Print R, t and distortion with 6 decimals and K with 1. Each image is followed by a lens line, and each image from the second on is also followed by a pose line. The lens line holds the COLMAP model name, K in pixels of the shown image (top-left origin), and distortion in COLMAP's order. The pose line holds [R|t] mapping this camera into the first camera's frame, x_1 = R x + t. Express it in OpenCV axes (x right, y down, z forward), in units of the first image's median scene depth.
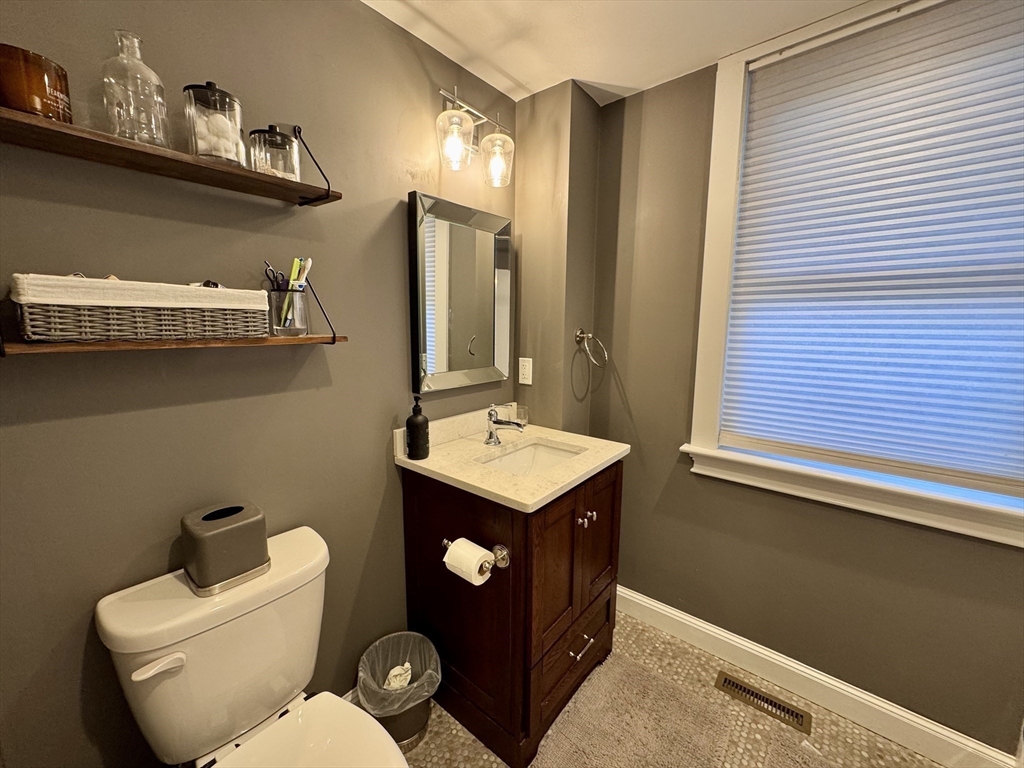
lens RADIAL K [[405.8, 0, 510.1], [0, 405.8, 381.8], [0, 0, 1]] dist [-0.003848, -0.001089]
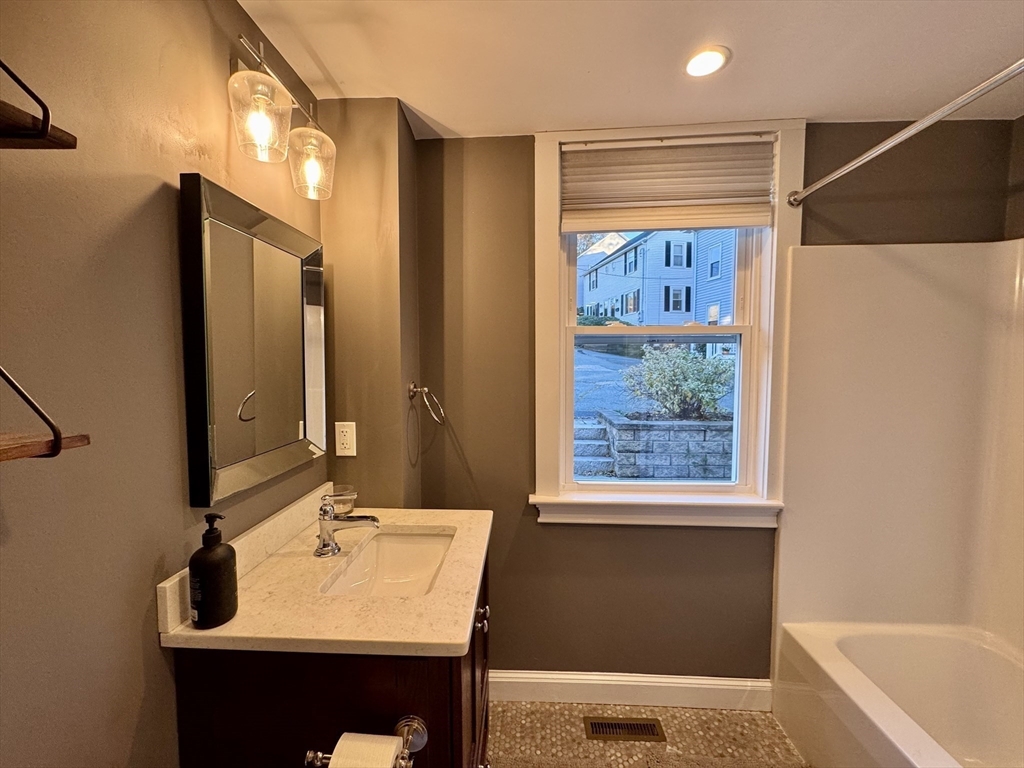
lens RADIAL K [[405.8, 0, 509.5], [0, 405.8, 382.9], [0, 0, 1]] dist [-0.003848, -0.001089]
pose [[0.797803, -0.037927, 0.601724, -0.204559], [0.092321, 0.993935, -0.059757, -0.068214], [-0.595808, 0.103226, 0.796466, 0.232406]]
